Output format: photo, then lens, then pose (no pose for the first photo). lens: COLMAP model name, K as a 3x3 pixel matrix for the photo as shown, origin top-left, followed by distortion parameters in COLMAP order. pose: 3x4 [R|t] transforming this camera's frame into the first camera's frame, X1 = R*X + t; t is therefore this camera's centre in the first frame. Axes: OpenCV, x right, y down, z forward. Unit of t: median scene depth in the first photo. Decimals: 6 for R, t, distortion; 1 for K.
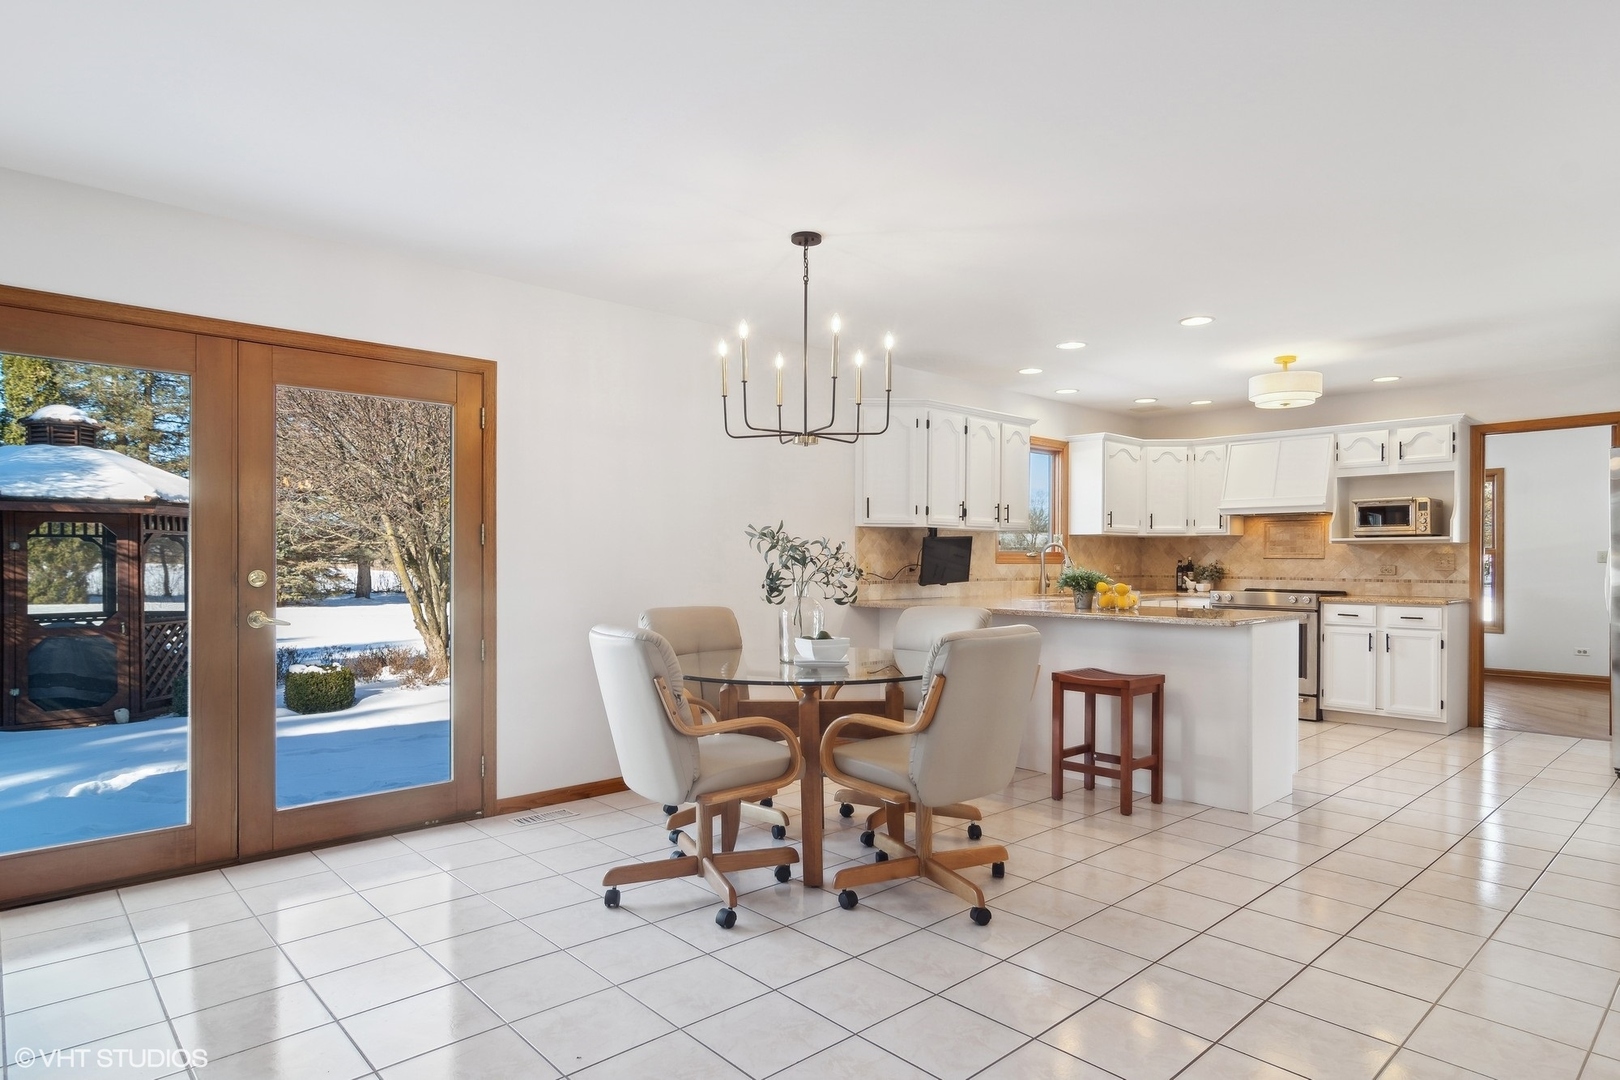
lens RADIAL K [[908.8, 0, 798.1], [0, 908.8, 549.7], [0, 0, 1]] dist [0.000827, 0.001419]
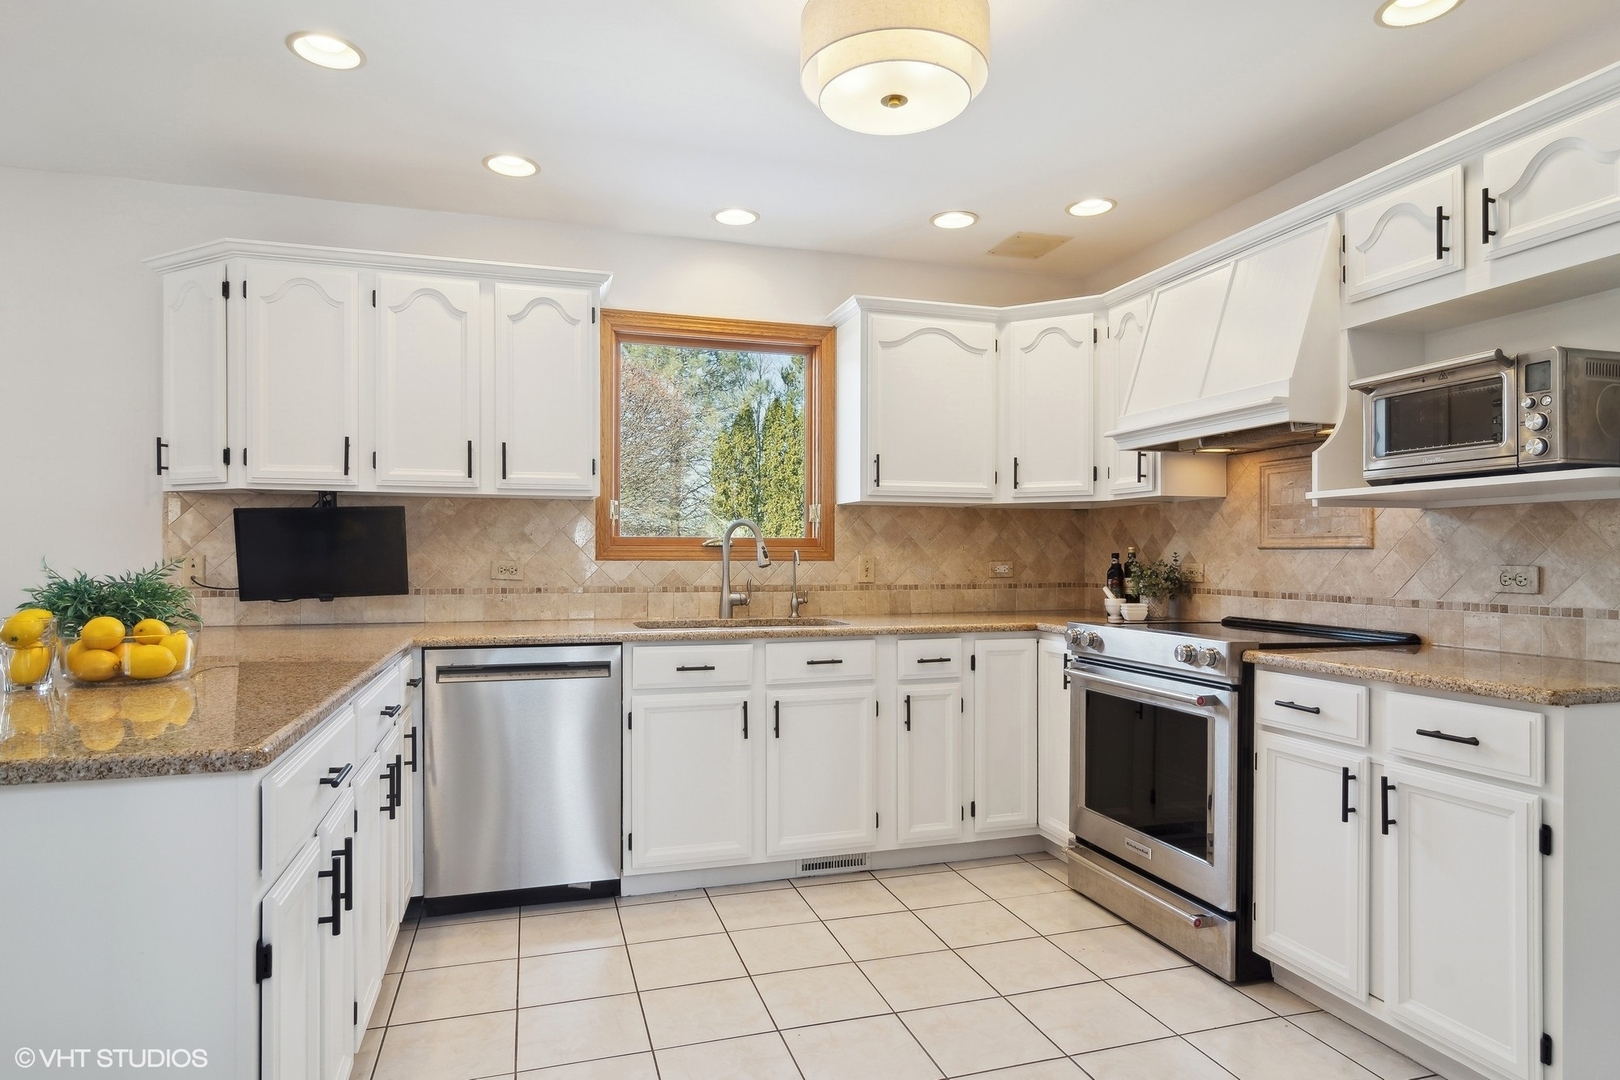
lens RADIAL K [[908.8, 0, 806.7], [0, 908.8, 546.3], [0, 0, 1]] dist [0.000827, 0.001419]
pose [[0.901507, -0.005363, -0.432731, 0.548492], [0.005068, 0.999985, -0.001836, 0.009015], [0.432735, -0.000538, 0.901521, 0.562422]]
